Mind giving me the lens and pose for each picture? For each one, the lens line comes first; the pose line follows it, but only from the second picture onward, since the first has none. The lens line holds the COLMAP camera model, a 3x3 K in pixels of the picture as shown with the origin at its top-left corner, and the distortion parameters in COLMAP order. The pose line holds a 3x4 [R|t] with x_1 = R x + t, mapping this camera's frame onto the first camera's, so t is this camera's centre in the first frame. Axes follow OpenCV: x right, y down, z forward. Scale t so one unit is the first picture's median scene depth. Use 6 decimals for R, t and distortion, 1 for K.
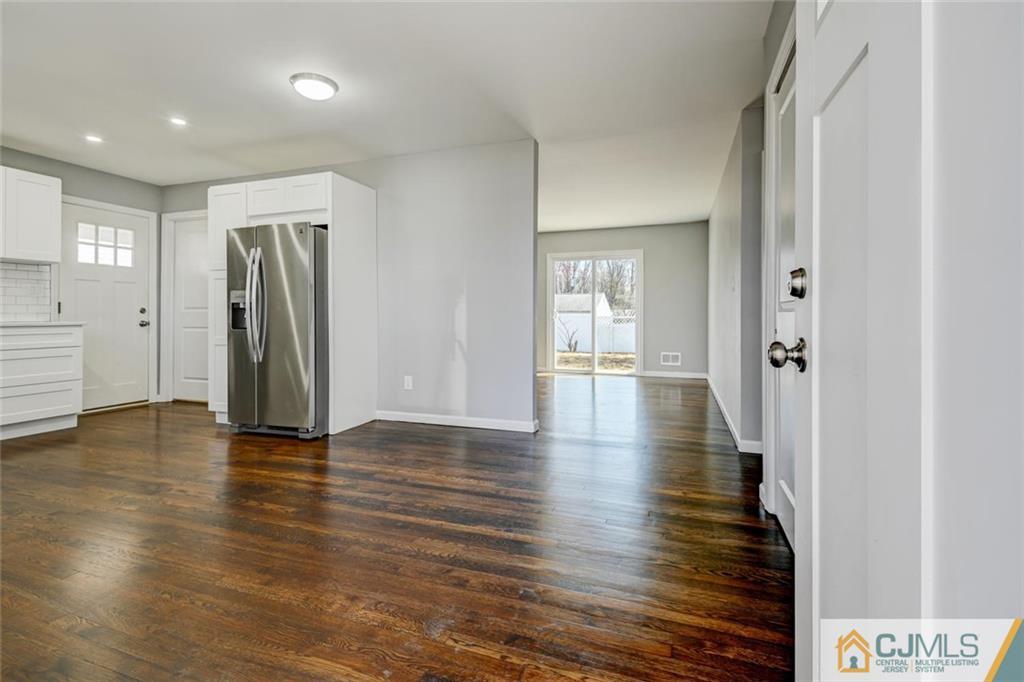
lens RADIAL K [[476.1, 0, 508.4], [0, 476.1, 313.9], [0, 0, 1]] dist [0.002182, -0.000036]
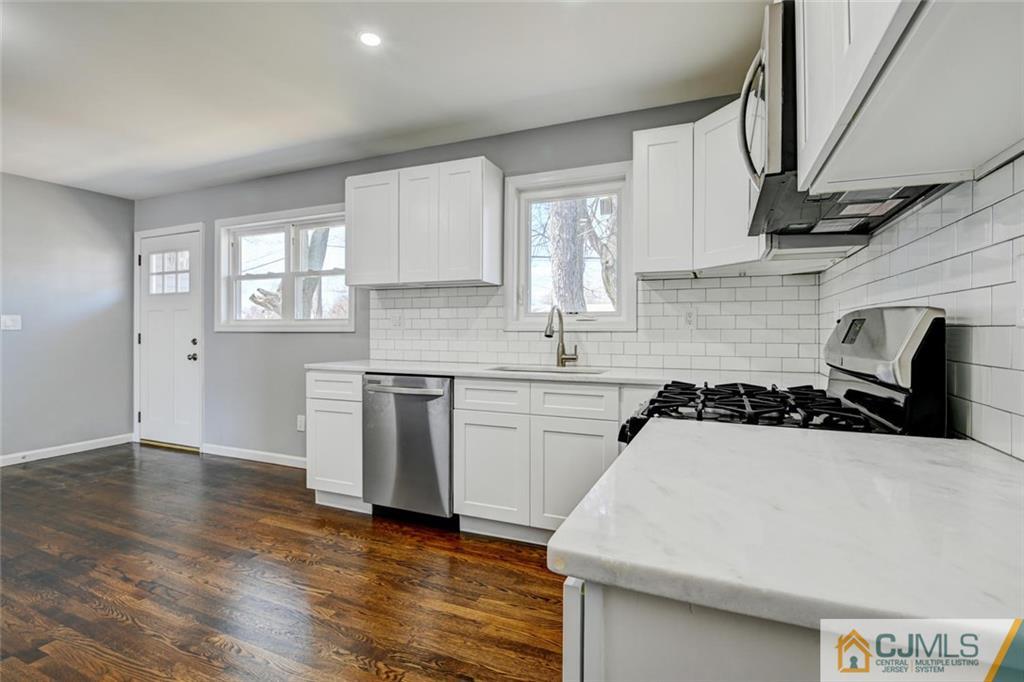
lens RADIAL K [[483.6, 0, 516.3], [0, 483.6, 330.7], [0, 0, 1]] dist [-0.012451, -0.000212]
pose [[-0.998321, 0.000992, 0.057918, -0.893640], [0.000784, 0.999993, -0.003613, -0.035799], [-0.057921, -0.003562, -0.998315, 1.137064]]
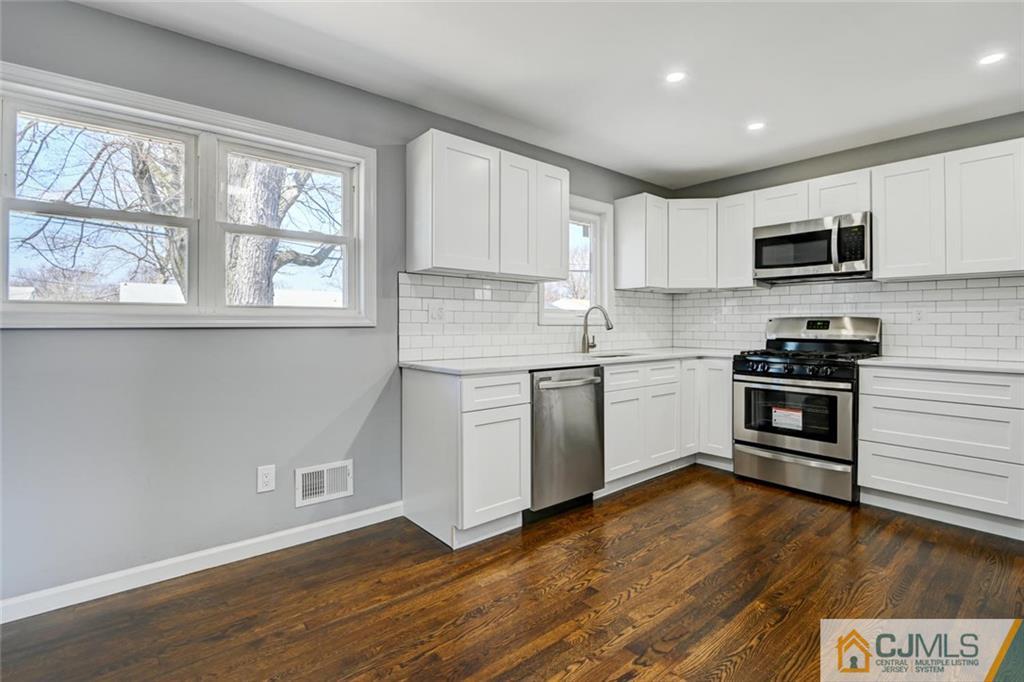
lens RADIAL K [[477.2, 0, 509.1], [0, 477.2, 322.9], [0, 0, 1]] dist [-0.018442, -0.000193]
pose [[-0.504435, -0.000482, -0.863449, -0.066825], [0.003750, 0.999989, -0.002749, -0.039300], [0.863441, -0.004625, -0.504428, 0.742224]]
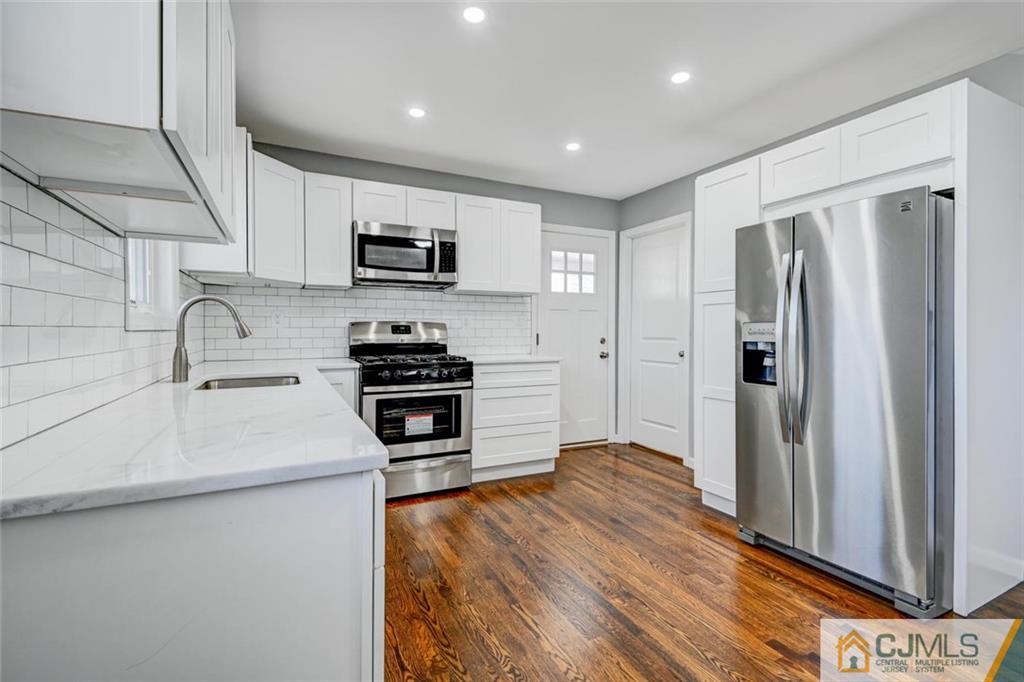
lens RADIAL K [[462.4, 0, 511.3], [0, 462.4, 331.7], [0, 0, 1]] dist [0.016425, -0.000337]
pose [[0.717604, 0.006294, -0.696423, -0.345623], [-0.000954, 0.999967, 0.008054, -0.038849], [0.696451, -0.005115, 0.717587, 0.305352]]
